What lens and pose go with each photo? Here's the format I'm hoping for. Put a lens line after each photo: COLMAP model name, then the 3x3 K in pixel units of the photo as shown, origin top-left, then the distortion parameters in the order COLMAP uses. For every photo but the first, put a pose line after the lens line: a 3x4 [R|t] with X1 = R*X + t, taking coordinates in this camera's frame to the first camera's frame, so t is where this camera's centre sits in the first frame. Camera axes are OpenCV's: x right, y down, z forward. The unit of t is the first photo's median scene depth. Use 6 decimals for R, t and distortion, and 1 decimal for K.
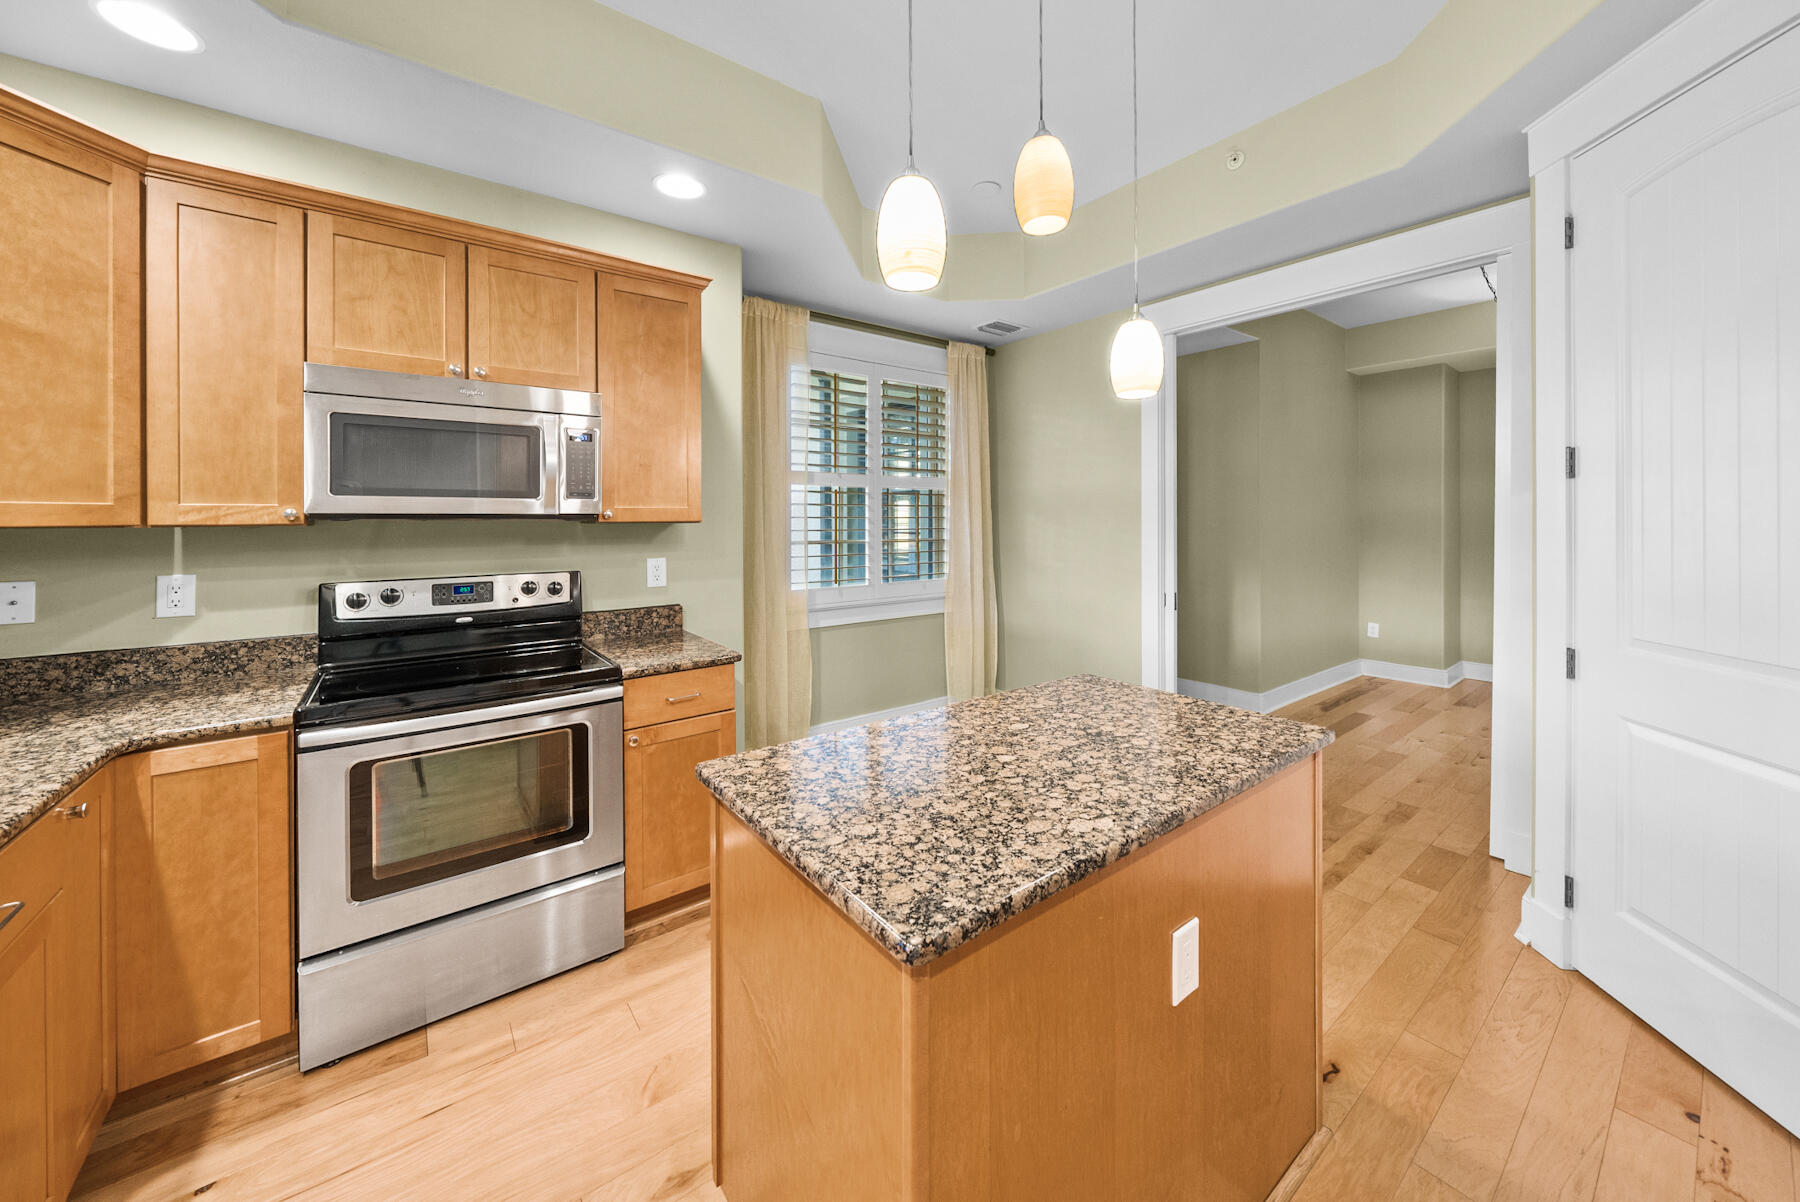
lens RADIAL K [[649.1, 0, 893.0], [0, 649.1, 513.3], [0, 0, 1]] dist [-0.006862, 0.000513]
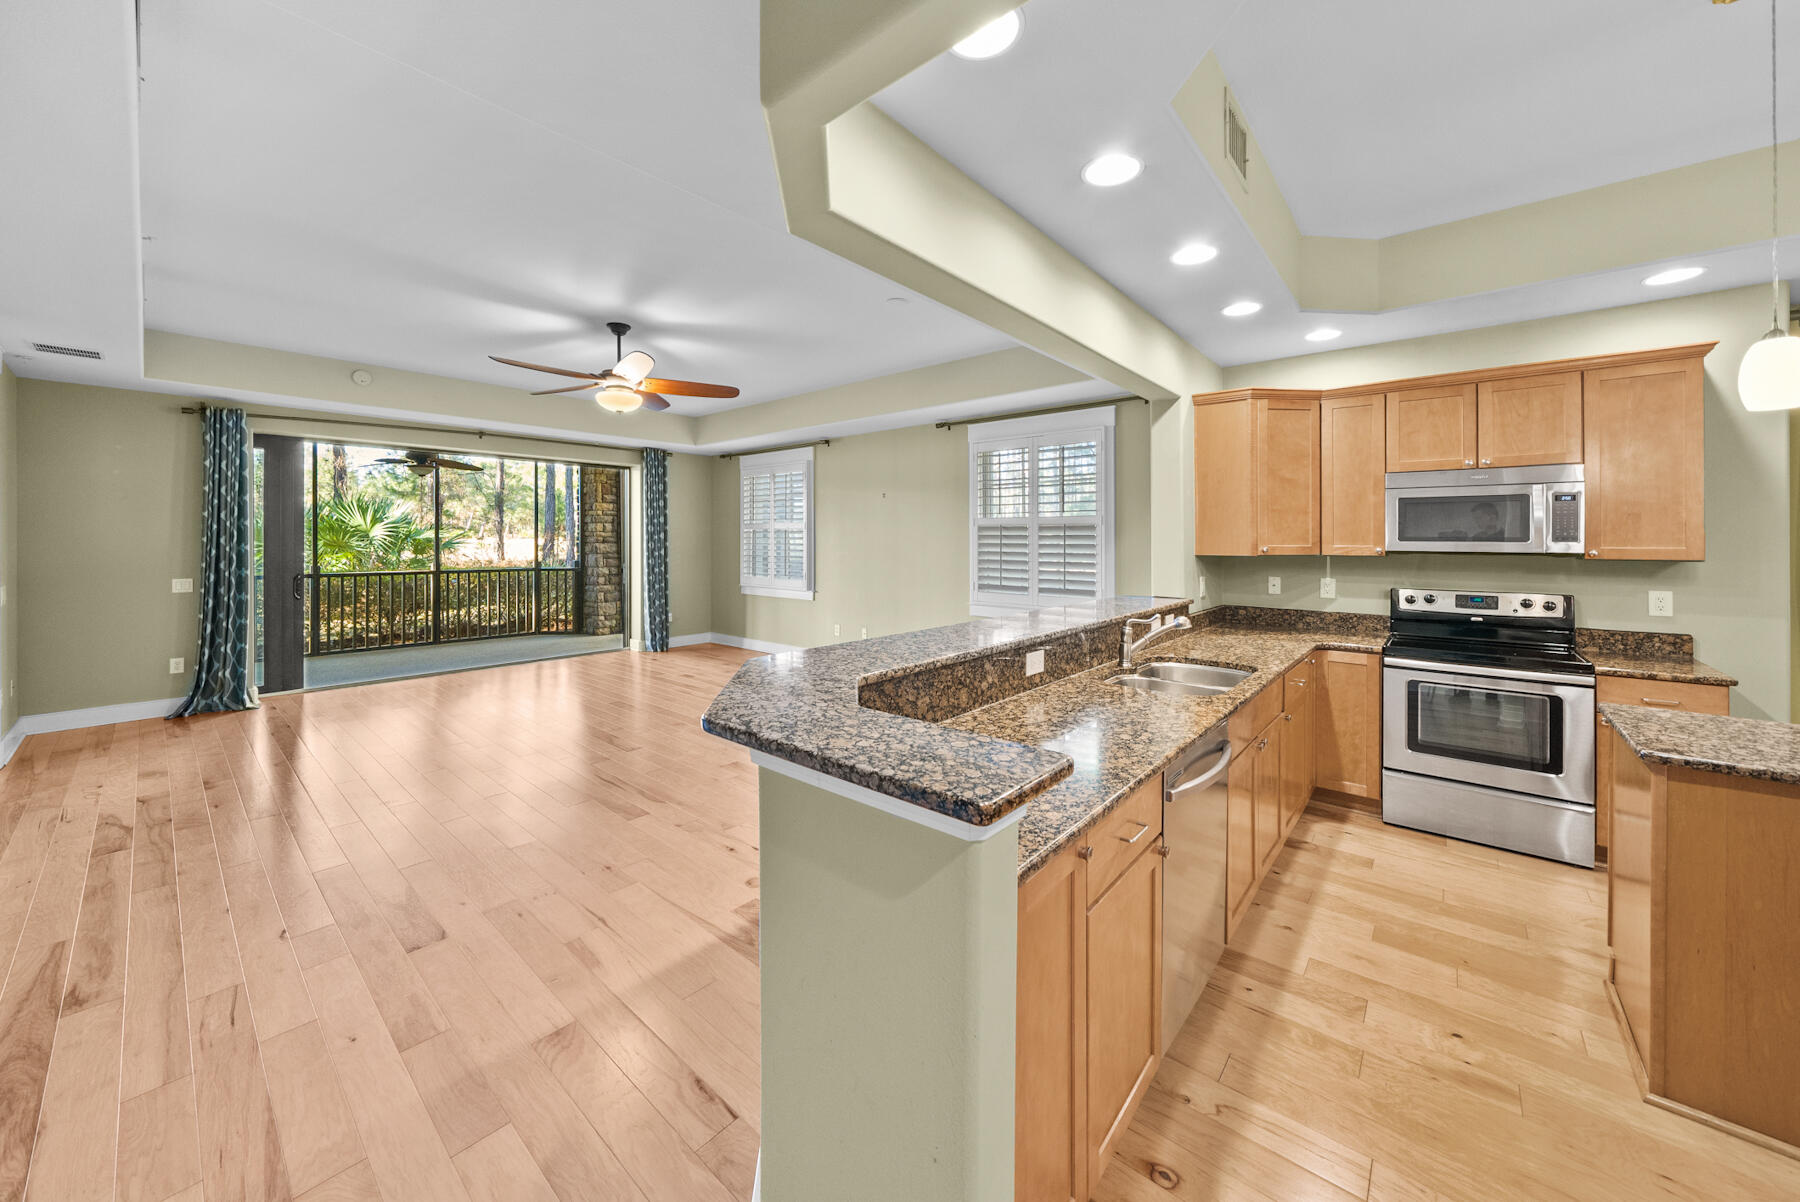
lens RADIAL K [[649.1, 0, 932.3], [0, 649.1, 542.0], [0, 0, 1]] dist [-0.006862, 0.000513]
pose [[0.245306, 0.006199, -0.969426, 0.551913], [0.001264, 0.999977, 0.006714, -0.034870], [0.969445, -0.002872, 0.245293, -0.687687]]
